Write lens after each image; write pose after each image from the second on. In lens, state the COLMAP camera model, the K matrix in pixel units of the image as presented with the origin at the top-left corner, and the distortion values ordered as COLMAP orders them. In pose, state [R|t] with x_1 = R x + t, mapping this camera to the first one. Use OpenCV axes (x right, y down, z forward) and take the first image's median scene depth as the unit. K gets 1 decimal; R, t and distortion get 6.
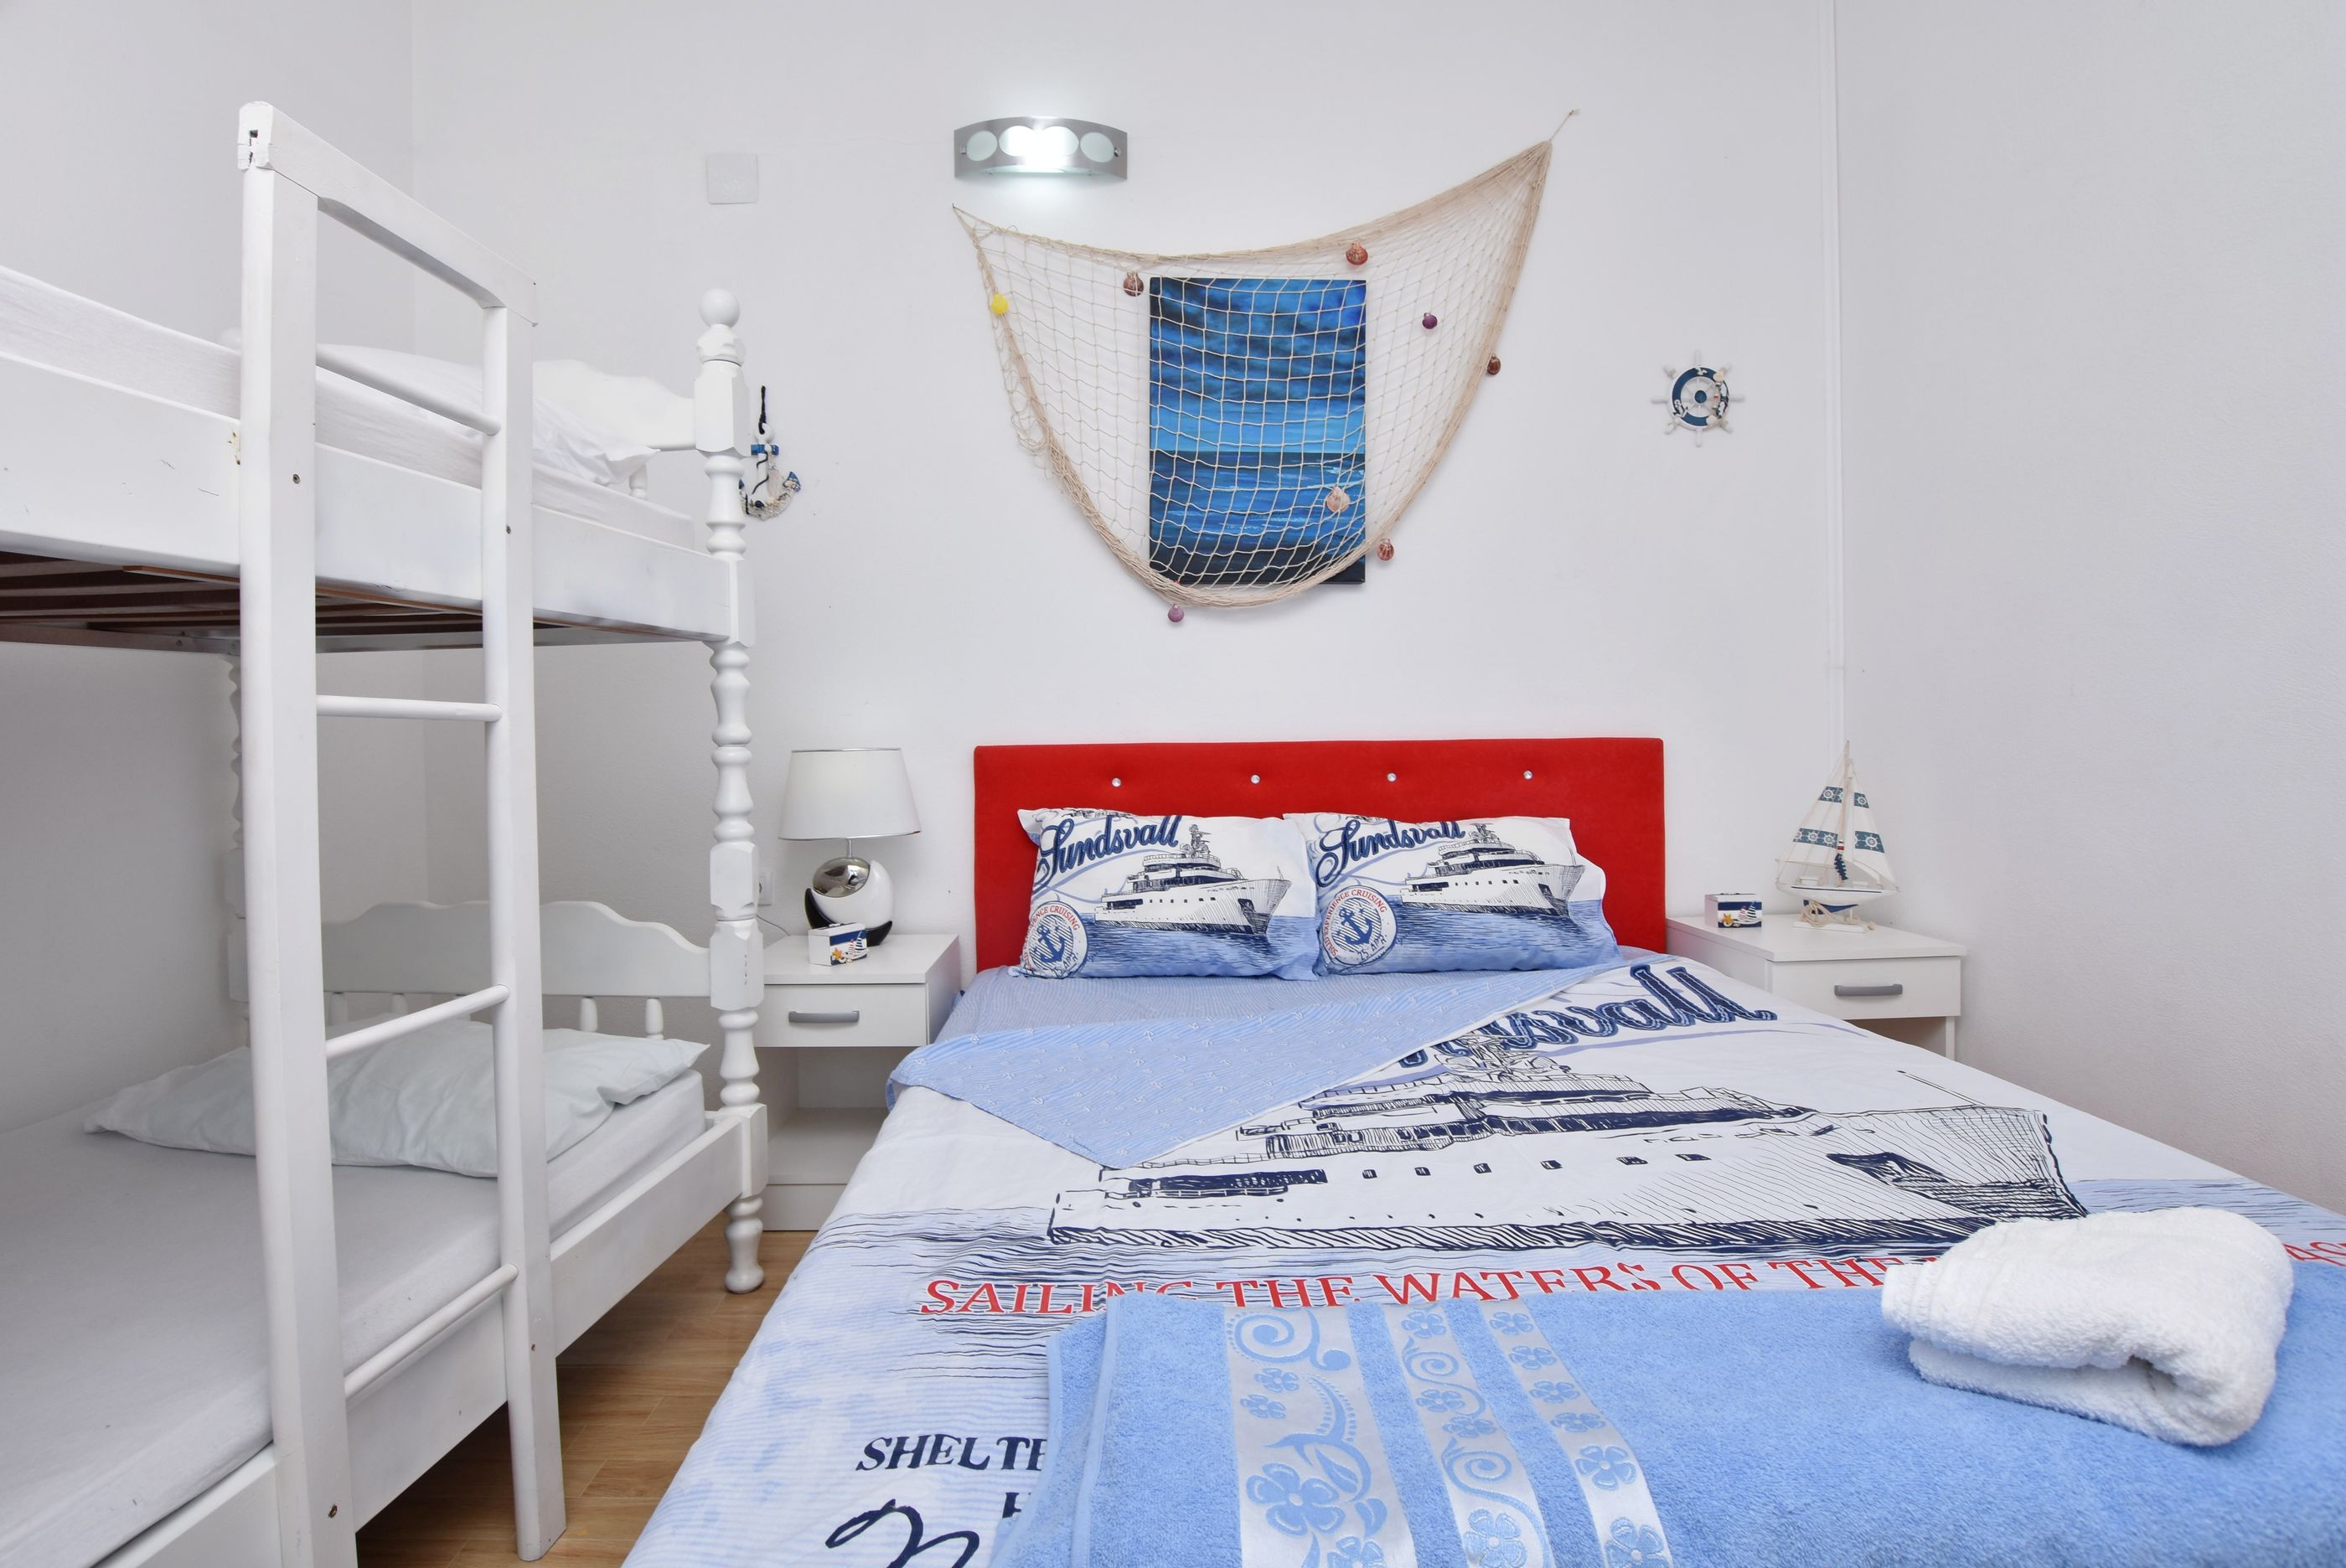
lens RADIAL K [[1065.0, 0, 1140.2], [0, 1065.0, 767.8], [0, 0, 1]] dist [-0.028246, 0.000302]
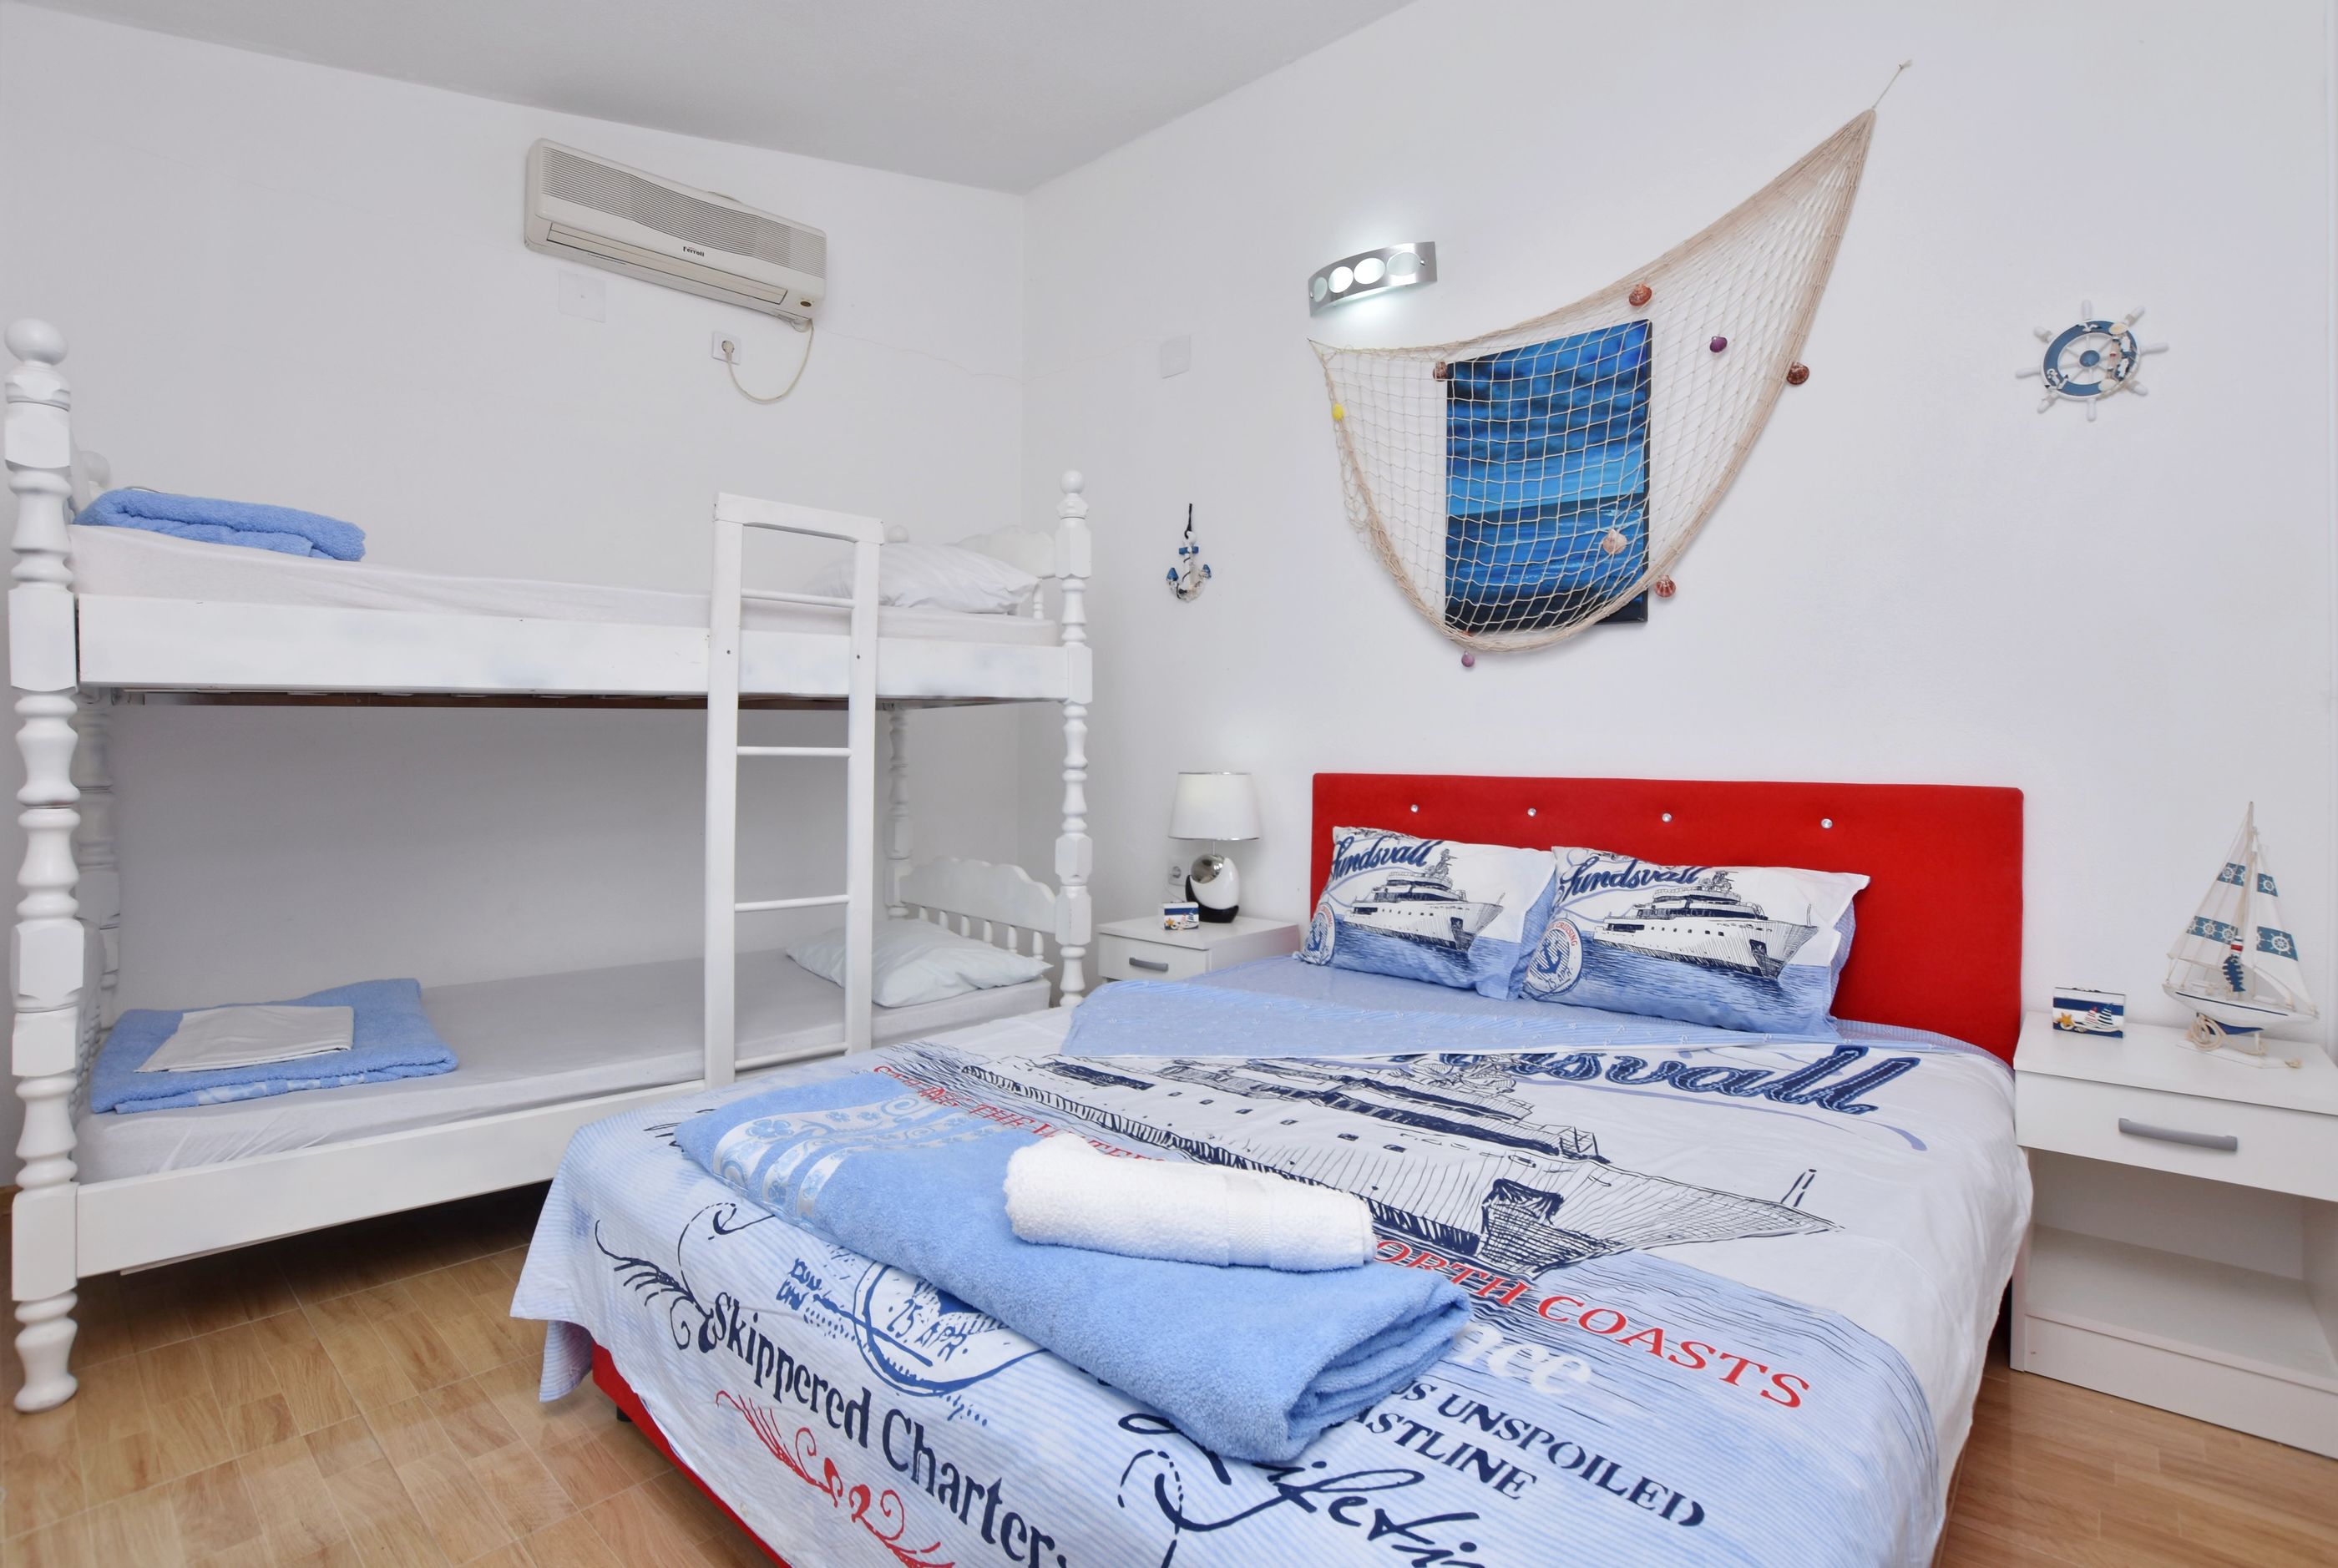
lens RADIAL K [[1061.5, 0, 1179.5], [0, 1061.5, 763.4], [0, 0, 1]] dist [-0.028246, 0.000302]
pose [[0.751035, 0.024705, -0.659800, 0.575820], [-0.033420, 0.999441, -0.000618, -0.026978], [0.659416, 0.022515, 0.751441, -0.030163]]
